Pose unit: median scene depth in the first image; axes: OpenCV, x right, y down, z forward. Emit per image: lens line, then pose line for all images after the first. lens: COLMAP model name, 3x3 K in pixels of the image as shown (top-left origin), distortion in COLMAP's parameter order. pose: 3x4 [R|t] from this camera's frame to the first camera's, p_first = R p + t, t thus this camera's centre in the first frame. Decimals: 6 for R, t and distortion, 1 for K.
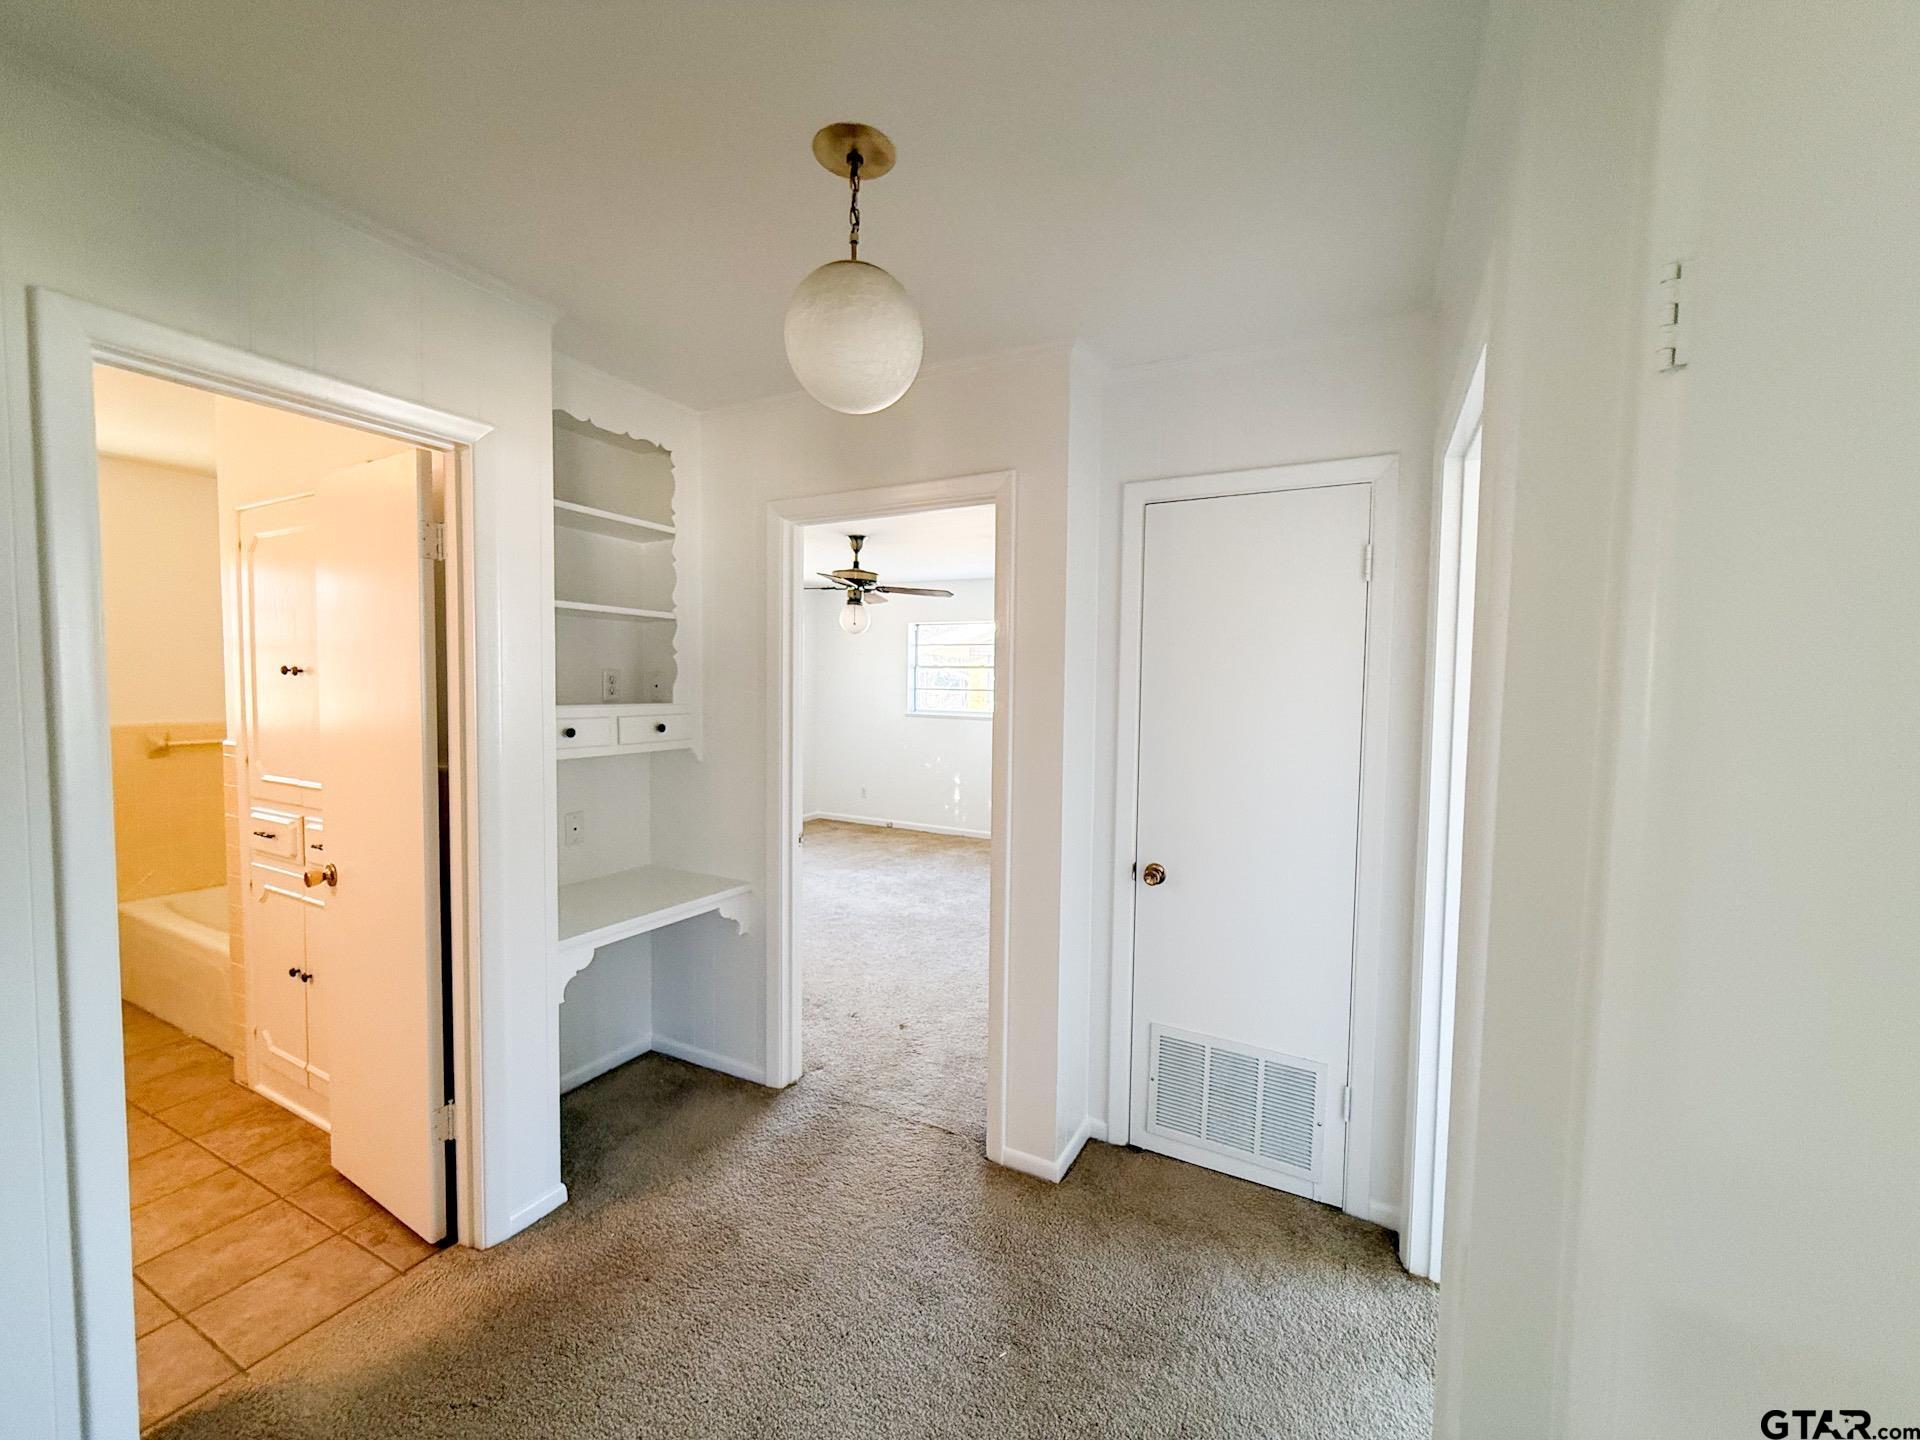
lens RADIAL K [[768.3, 0, 960.0], [0, 768.3, 720.0], [0, 0, 1]] dist [0.006973, 0.000134]
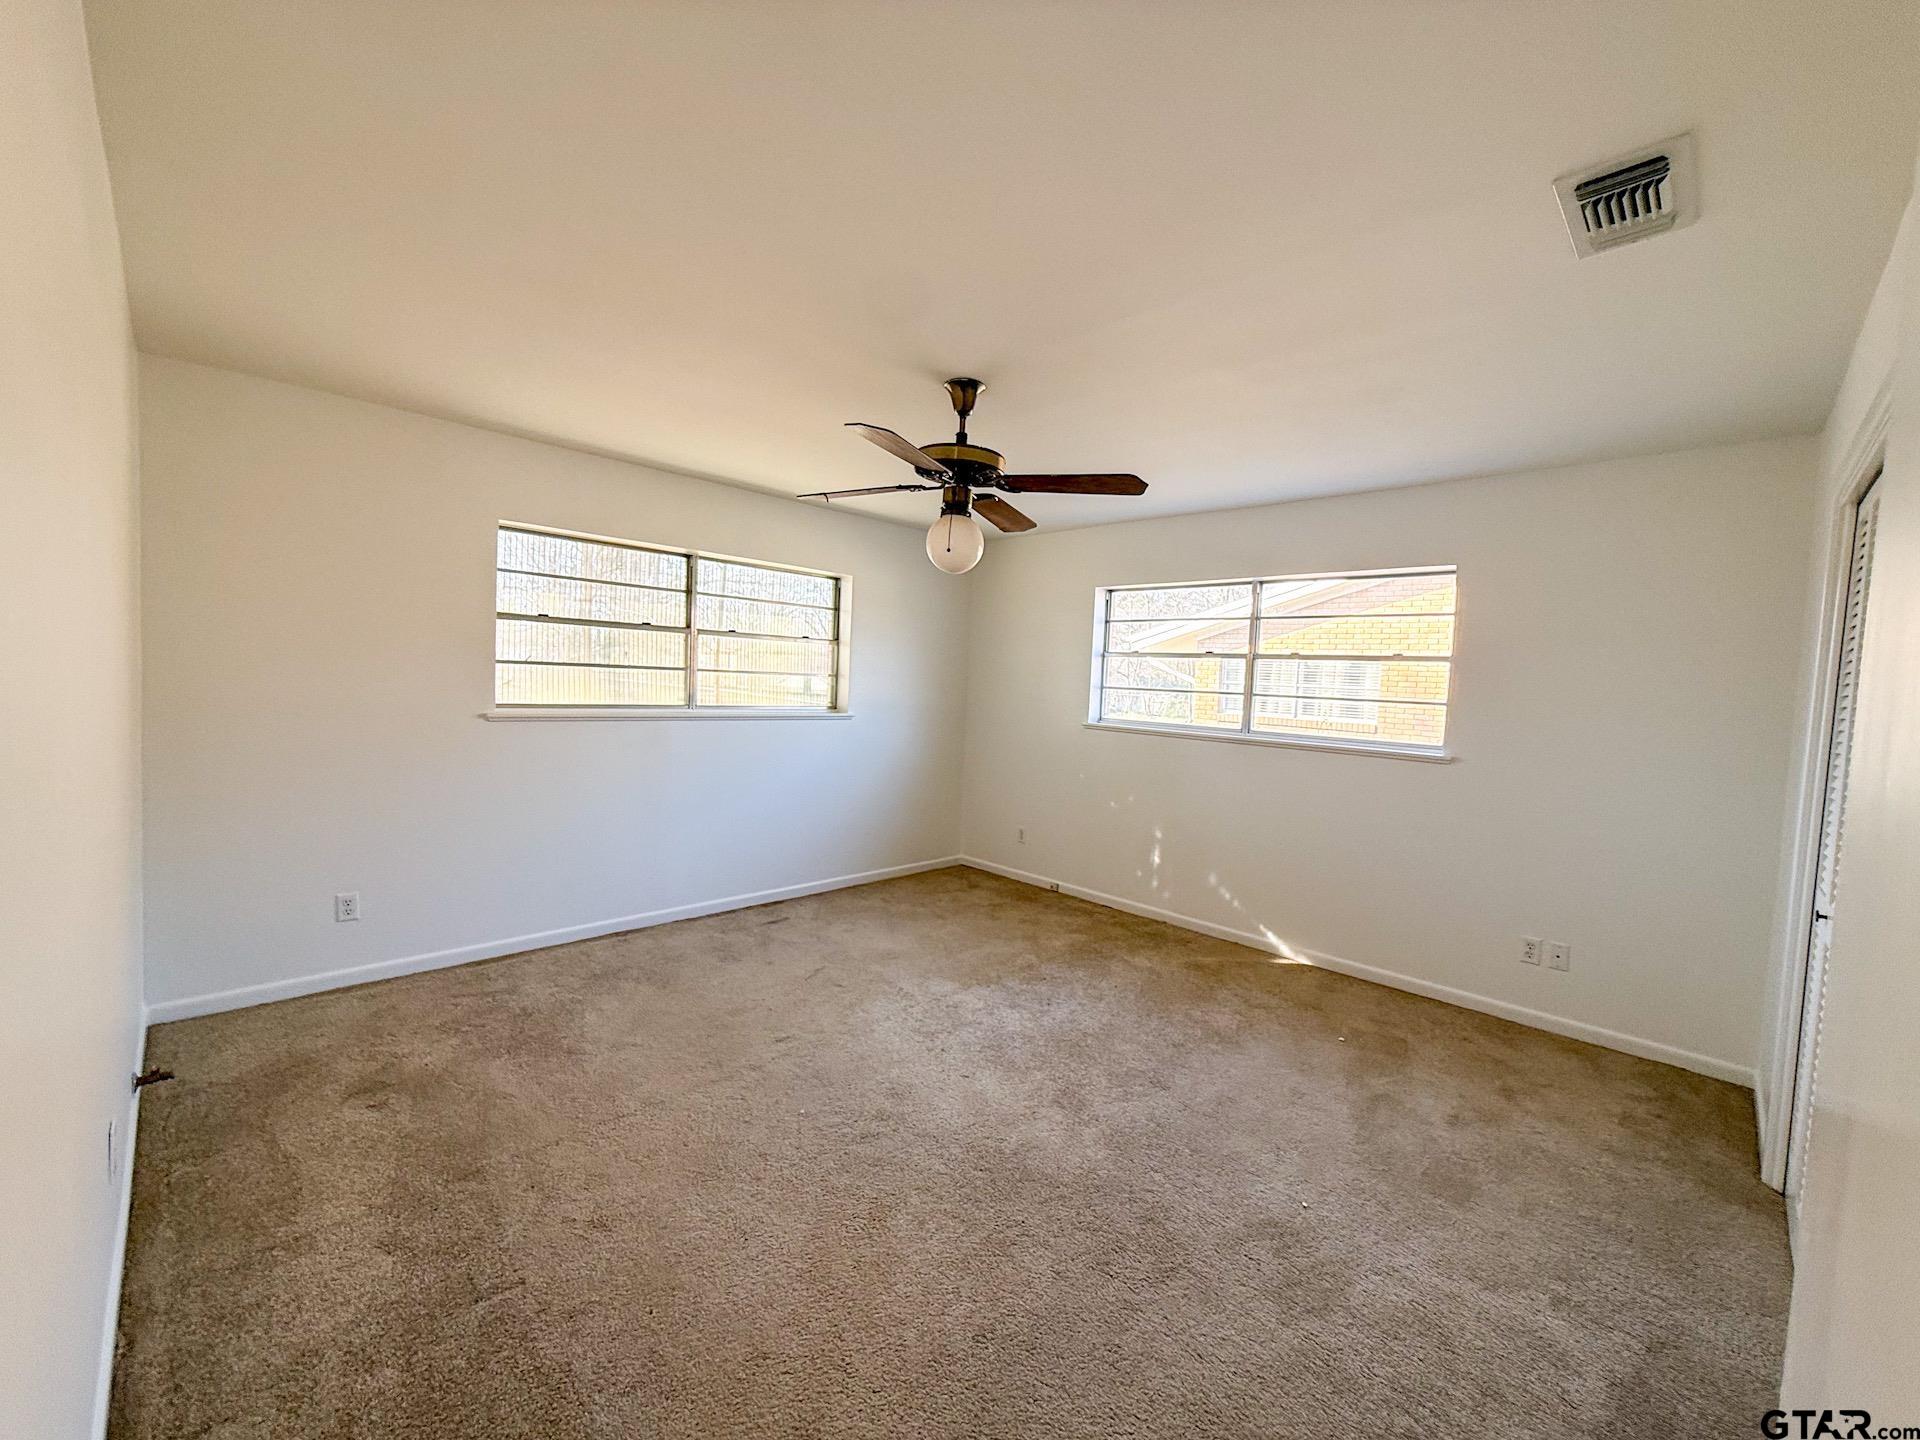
lens RADIAL K [[768.3, 0, 960.0], [0, 768.3, 720.0], [0, 0, 1]] dist [0.006973, 0.000134]
pose [[0.957186, 0.046491, -0.285716, 0.021382], [-0.048275, 0.998834, 0.000801, -0.009990], [0.285420, 0.013026, 0.958314, 0.474368]]
